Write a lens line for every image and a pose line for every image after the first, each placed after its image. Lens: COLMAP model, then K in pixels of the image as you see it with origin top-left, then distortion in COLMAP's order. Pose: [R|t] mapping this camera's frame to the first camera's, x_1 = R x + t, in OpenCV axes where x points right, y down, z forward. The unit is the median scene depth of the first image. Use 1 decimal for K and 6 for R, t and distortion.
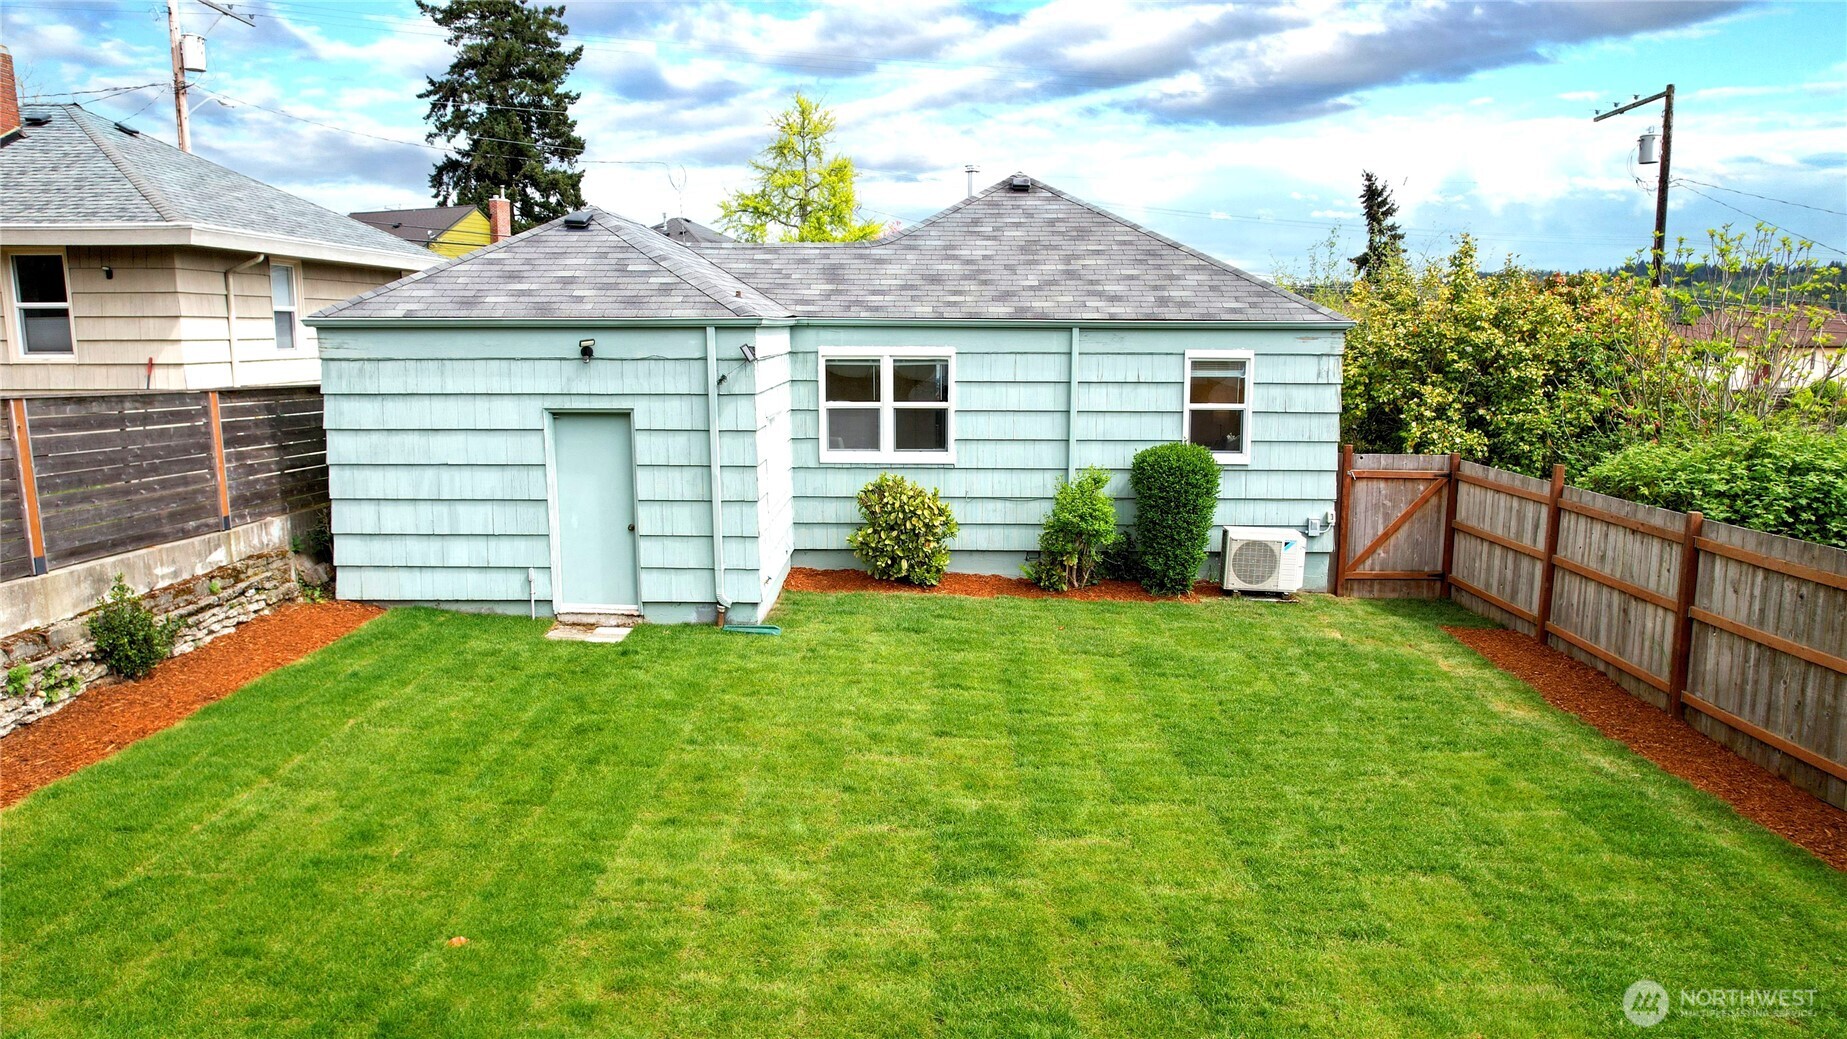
lens RADIAL K [[1188.8, 0, 923.5], [0, 1188.8, 519.5], [0, 0, 1]] dist [-0.086834, 0.084957]
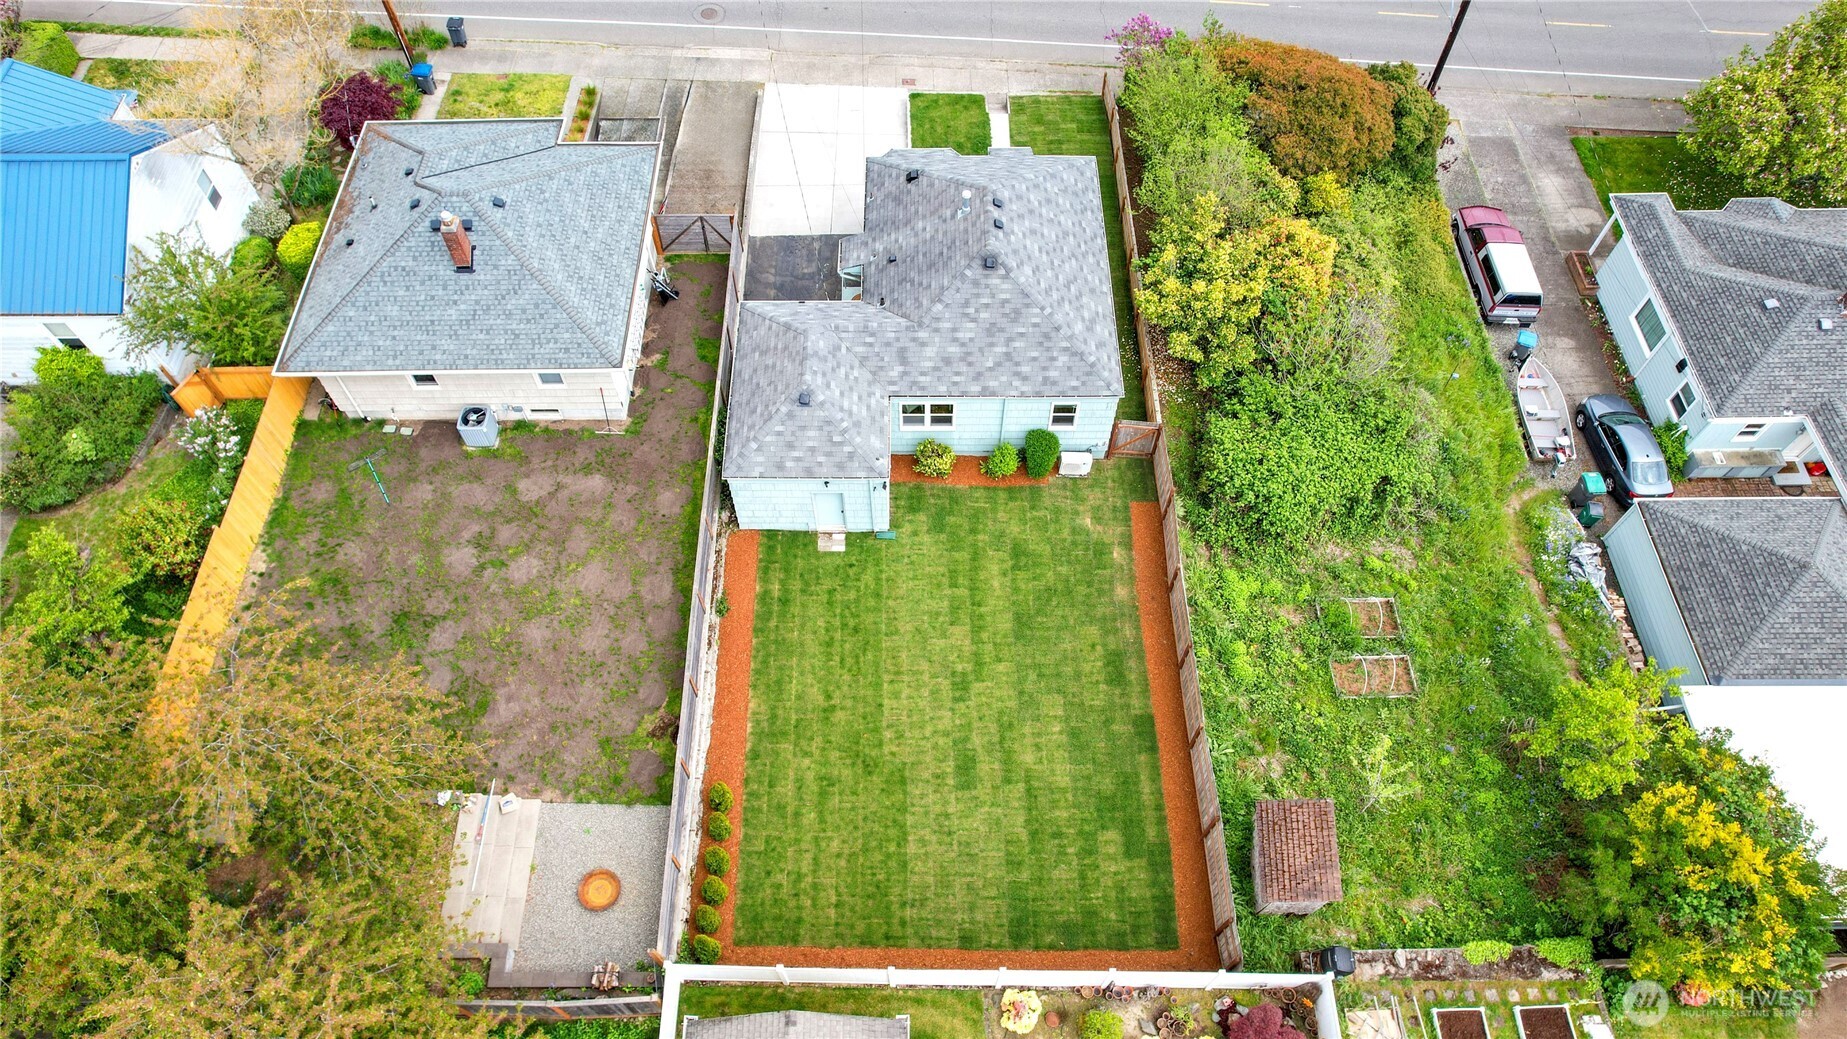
lens RADIAL K [[1188.8, 0, 923.5], [0, 1188.8, 519.5], [0, 0, 1]] dist [-0.086834, 0.084957]
pose [[0.999766, -0.014863, 0.015718, -0.112191], [-0.002663, 0.636481, 0.771288, -2.561623], [-0.021467, -0.771149, 0.636293, -0.984341]]
